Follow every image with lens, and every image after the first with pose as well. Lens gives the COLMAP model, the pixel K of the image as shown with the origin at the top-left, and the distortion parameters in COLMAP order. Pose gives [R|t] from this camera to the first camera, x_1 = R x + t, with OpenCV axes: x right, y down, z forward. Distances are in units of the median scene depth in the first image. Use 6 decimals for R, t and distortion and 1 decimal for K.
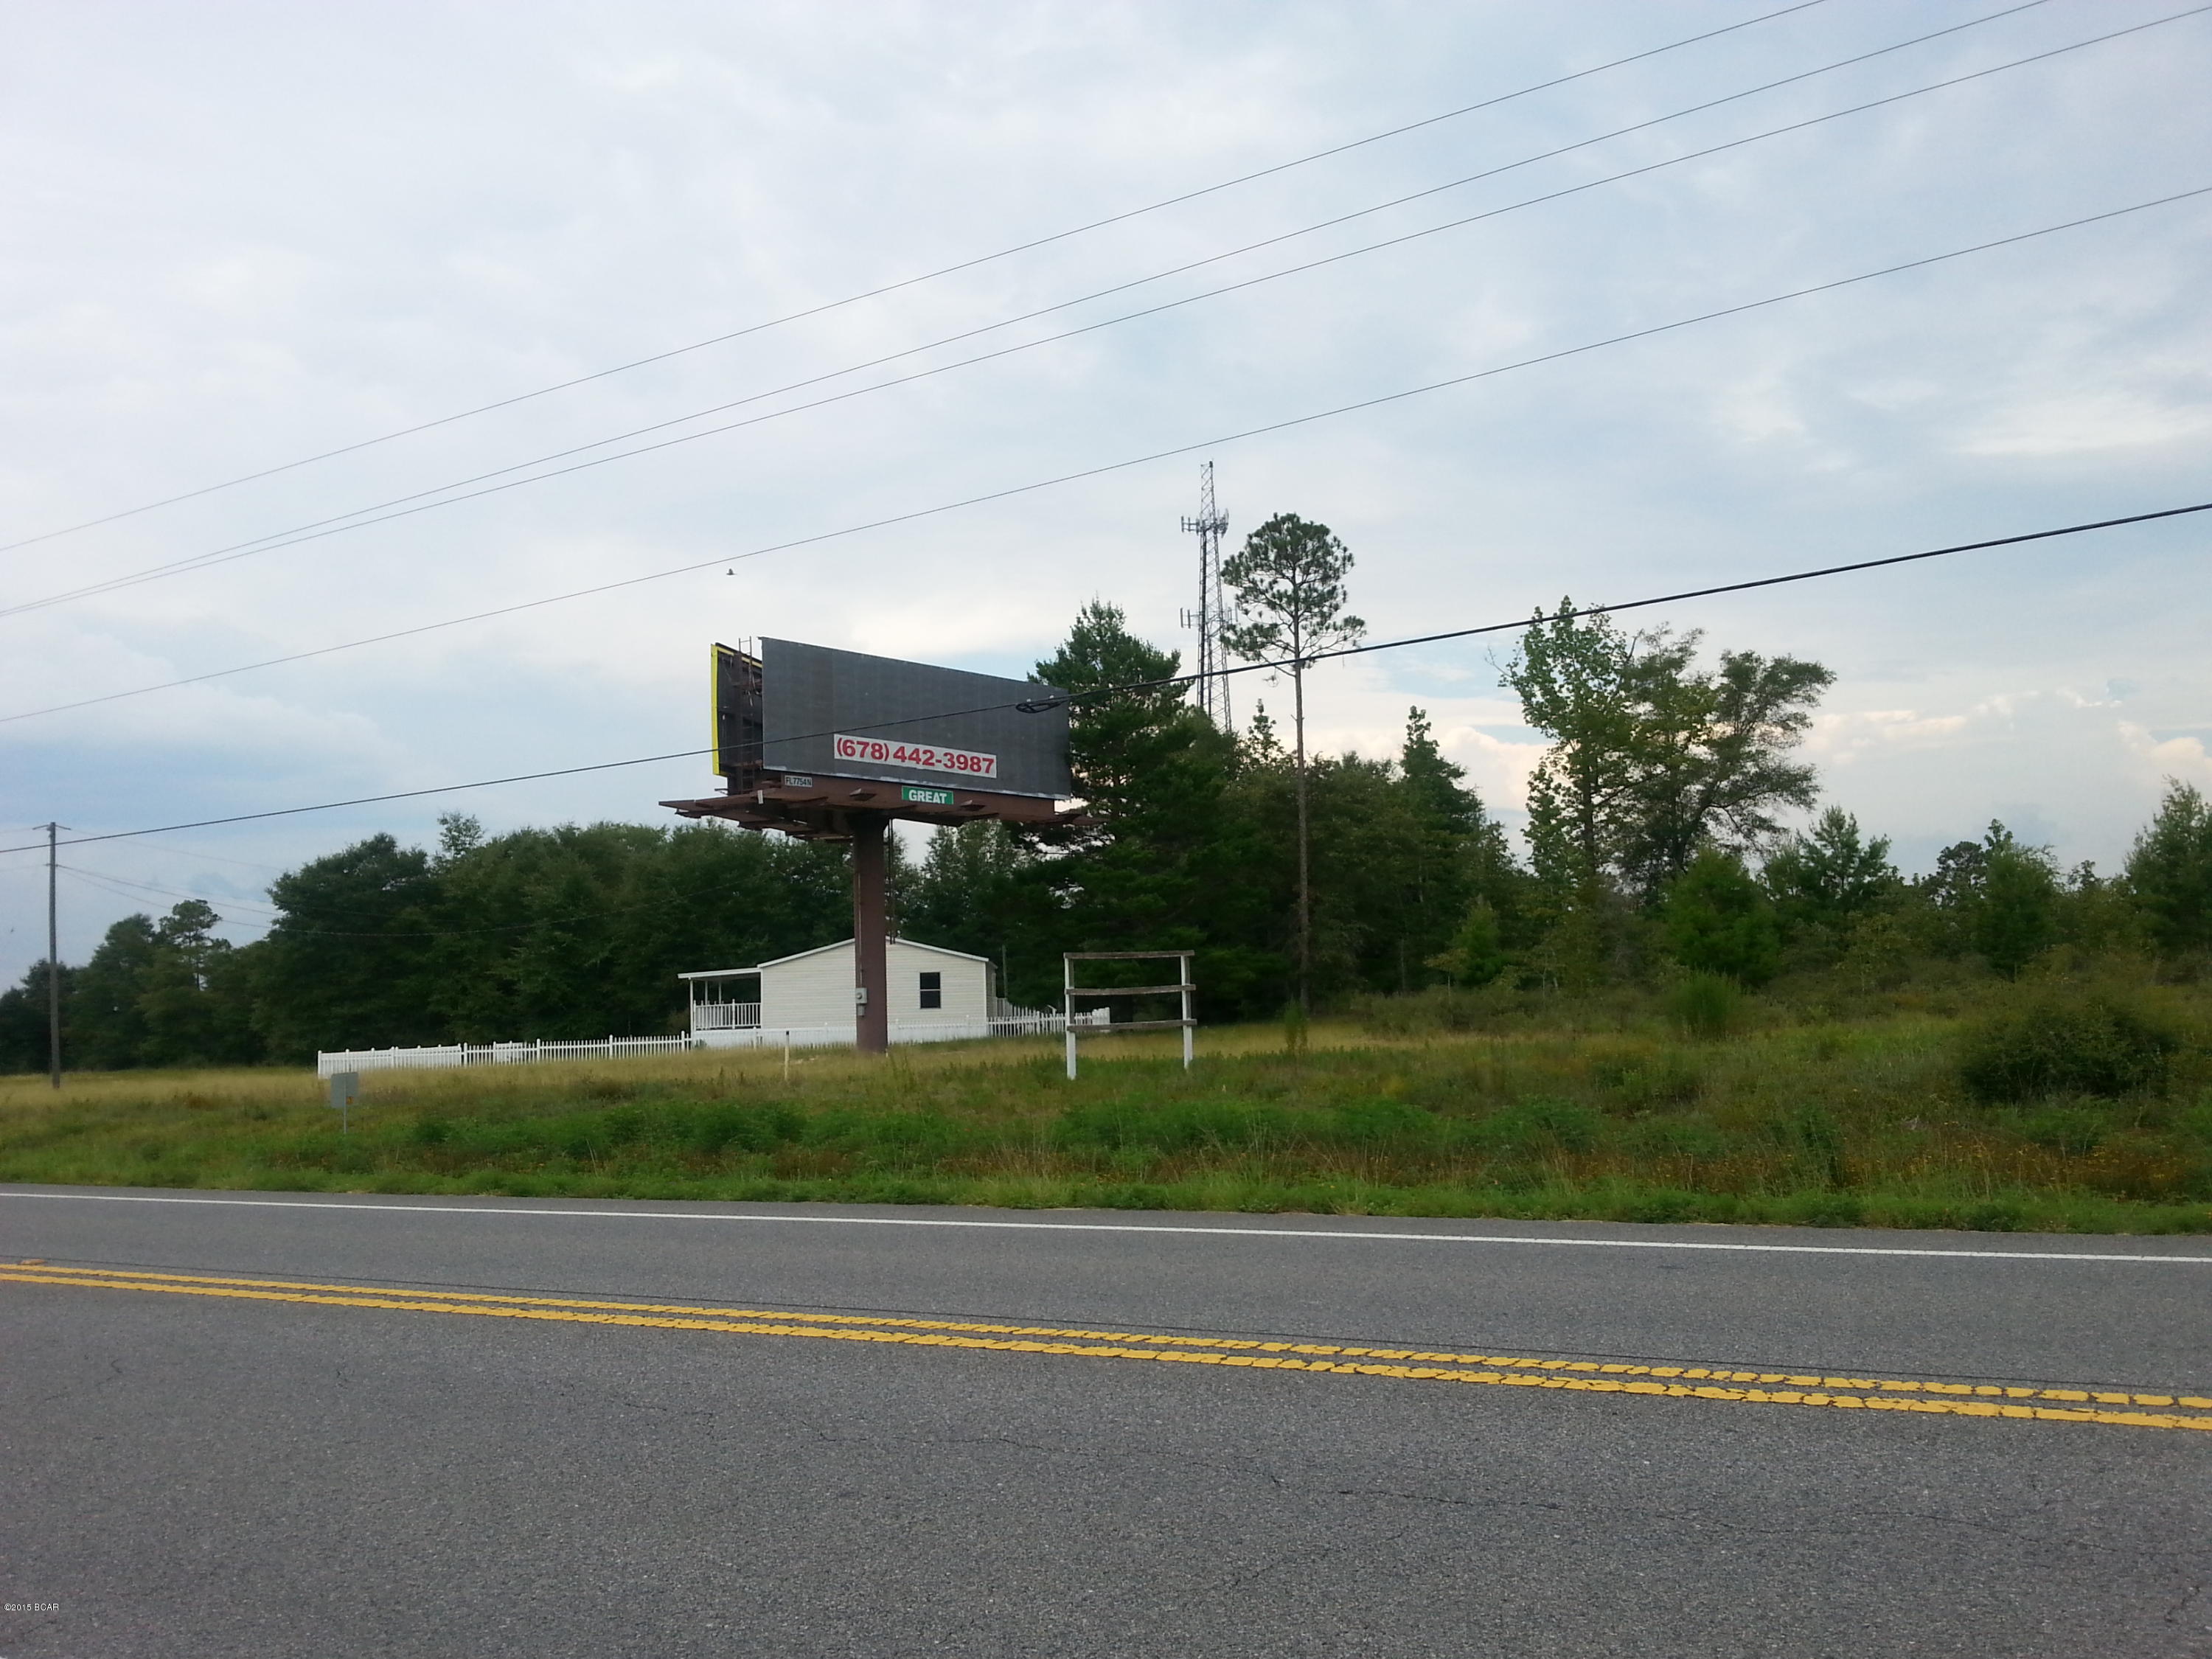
lens RADIAL K [[1970.2, 0, 1112.8], [0, 1970.2, 847.1], [0, 0, 1]] dist [-0.001676, -0.019358]
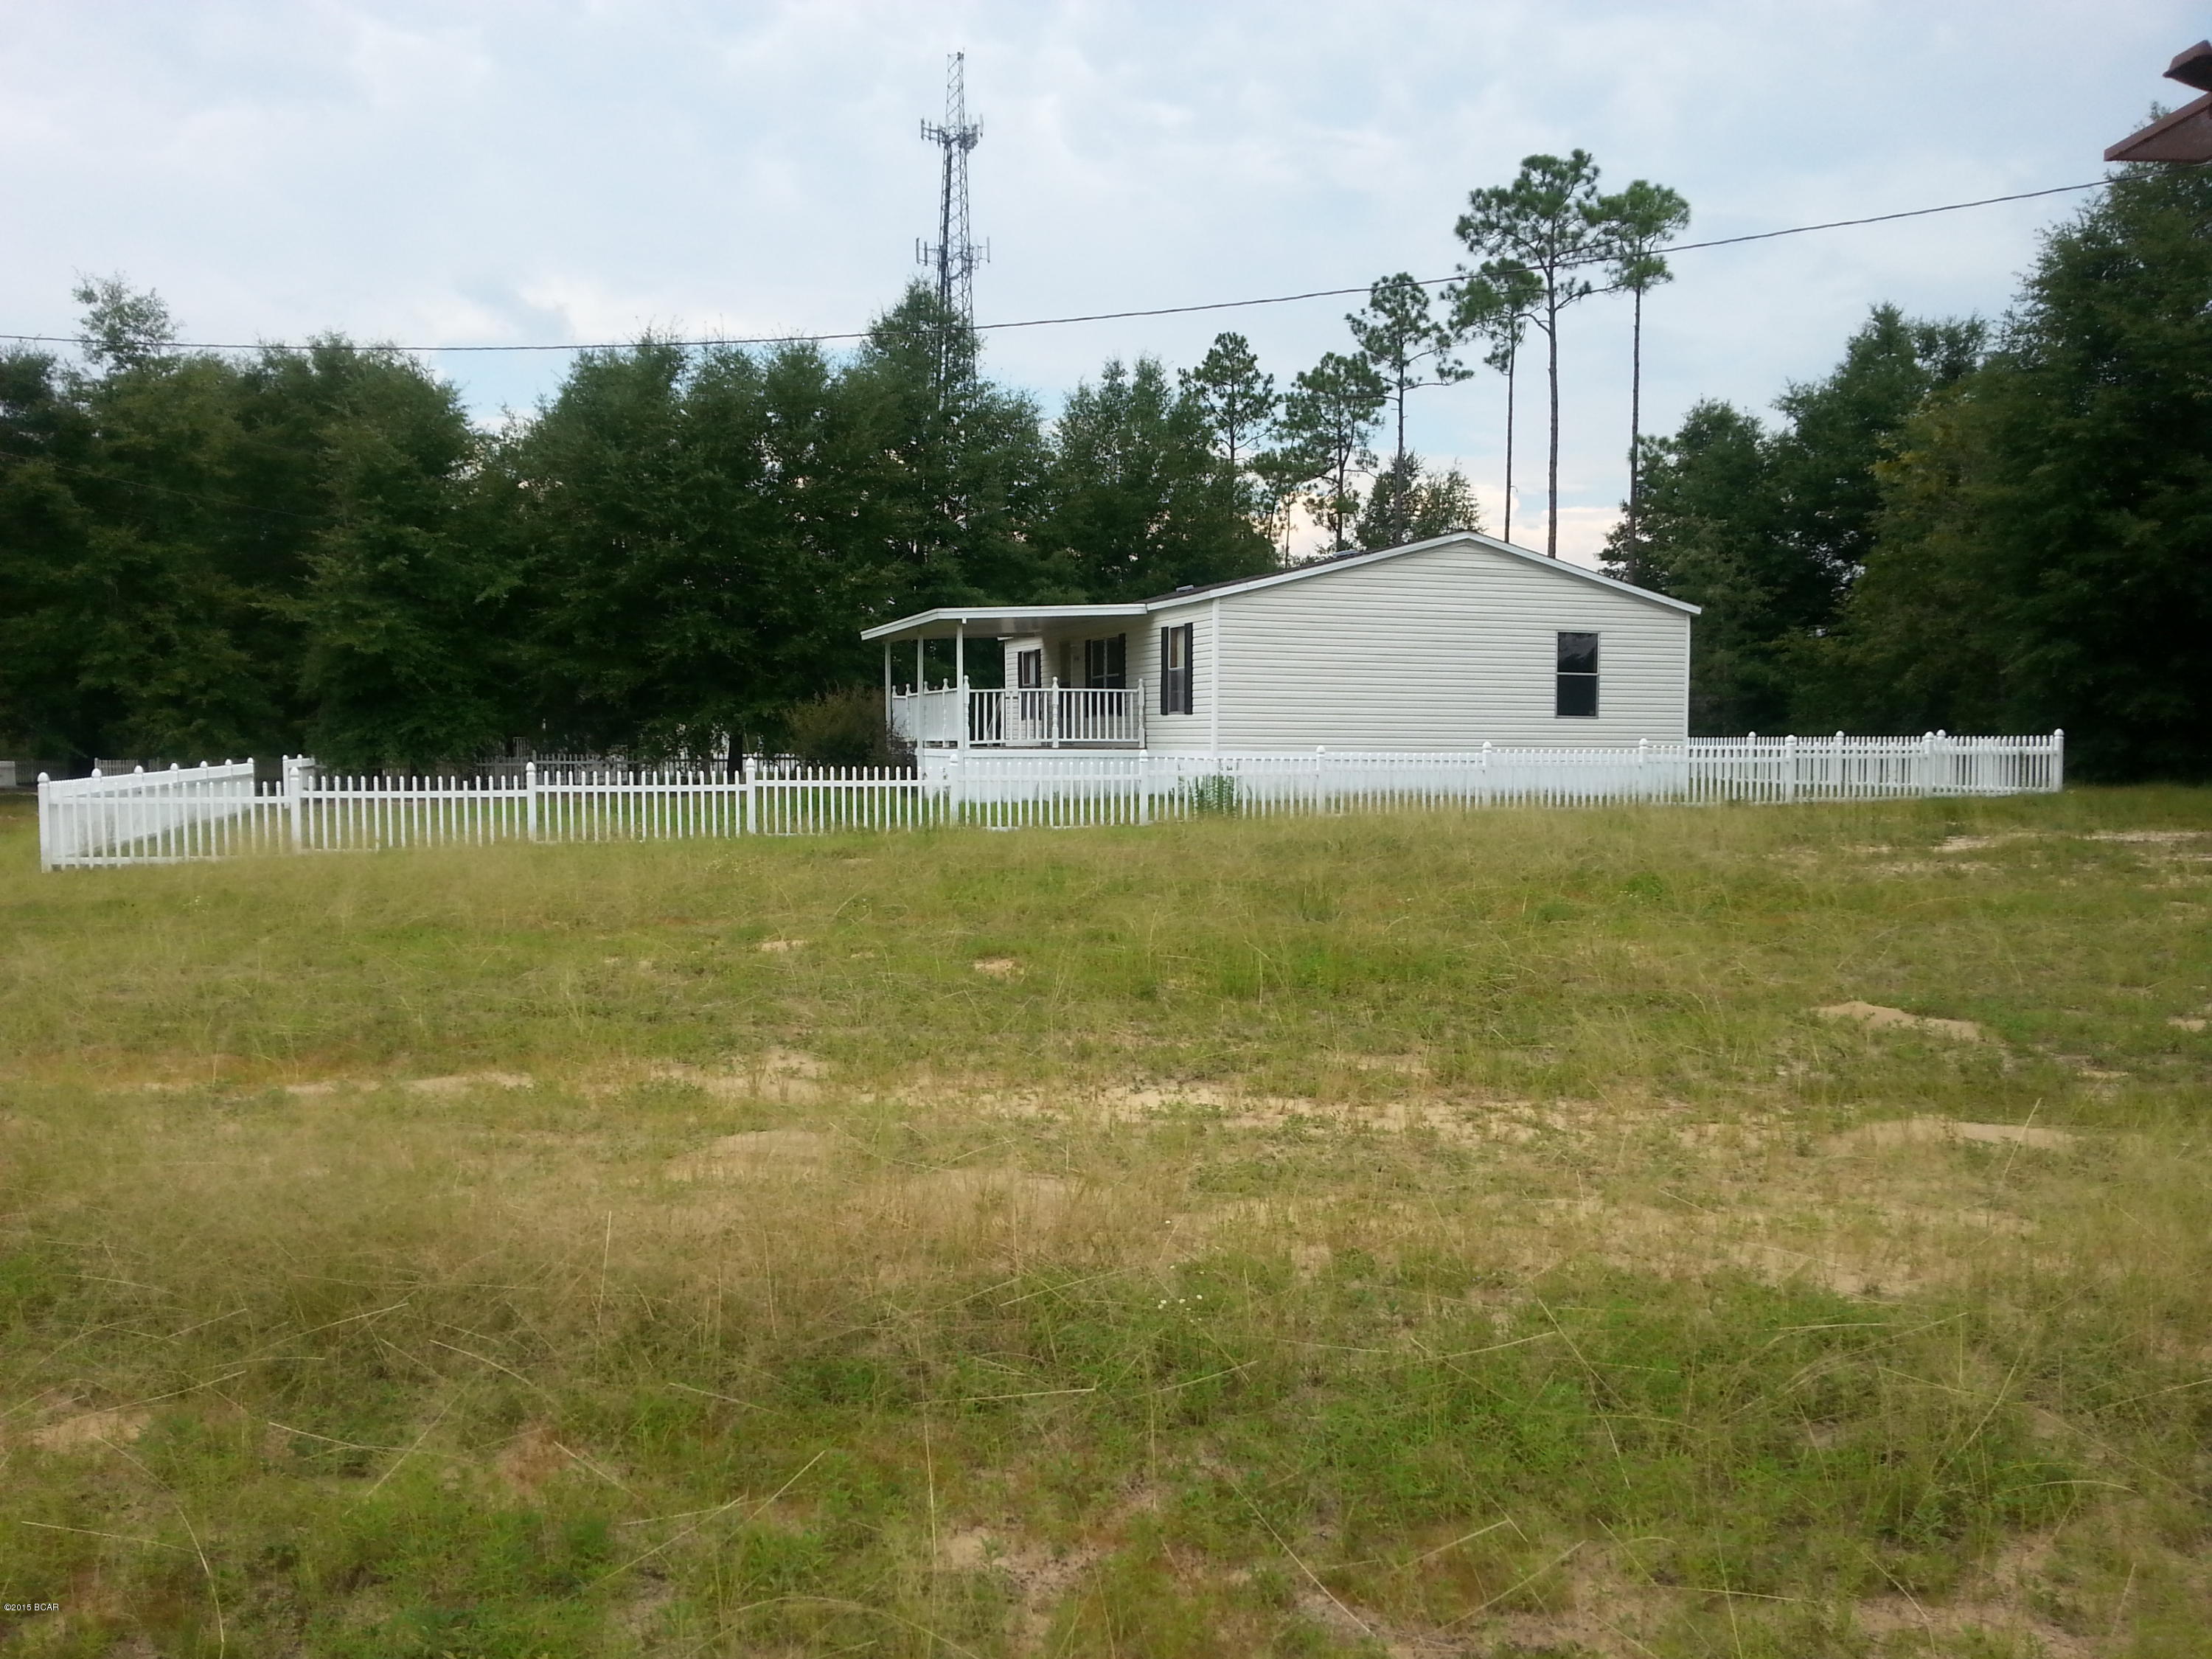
lens RADIAL K [[1970.2, 0, 1120.6], [0, 1970.2, 841.7], [0, 0, 1]] dist [-0.001676, -0.019358]
pose [[0.962982, 0.025514, 0.268354, -0.233881], [-0.059510, 0.991071, 0.119322, 0.049410], [-0.262913, -0.130875, 0.955902, 0.480958]]
